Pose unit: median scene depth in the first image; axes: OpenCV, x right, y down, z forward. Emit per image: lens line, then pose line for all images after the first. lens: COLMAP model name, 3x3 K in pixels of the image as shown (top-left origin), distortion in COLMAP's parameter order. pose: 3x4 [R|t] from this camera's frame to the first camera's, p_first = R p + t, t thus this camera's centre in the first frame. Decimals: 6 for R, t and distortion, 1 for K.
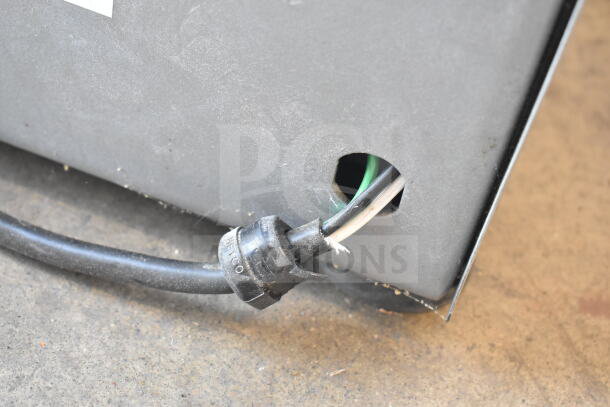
lens RADIAL K [[1084.2, 0, 304.7], [0, 1084.2, 203.7], [0, 0, 1]] dist [-0.058942, 0.000000]
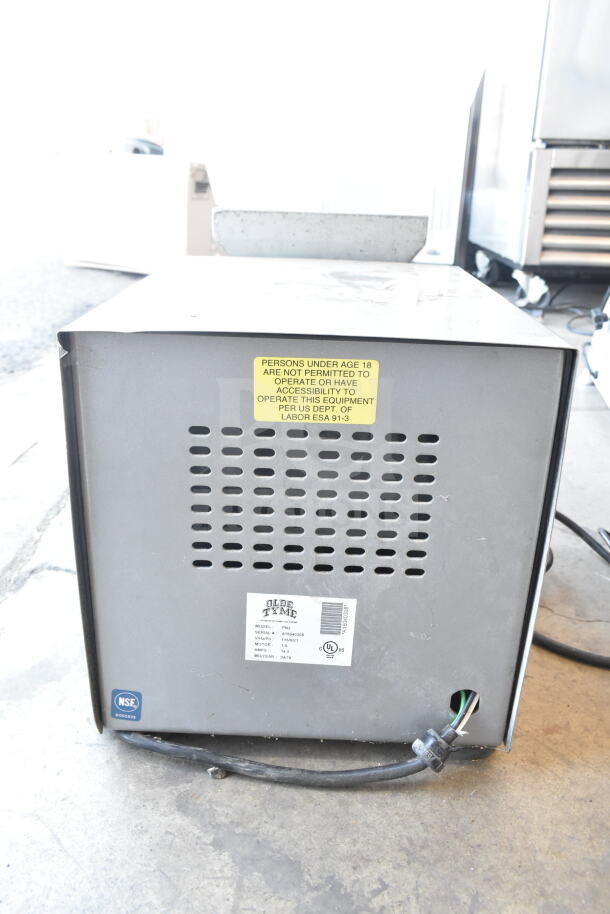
lens RADIAL K [[710.3, 0, 300.9], [0, 710.3, 456.6], [0, 0, 1]] dist [-0.005792, -0.000424]
pose [[0.943834, -0.221798, 0.244916, -0.527324], [0.301160, 0.882410, -0.361463, -0.037674], [-0.135944, 0.414920, 0.899645, -0.593007]]
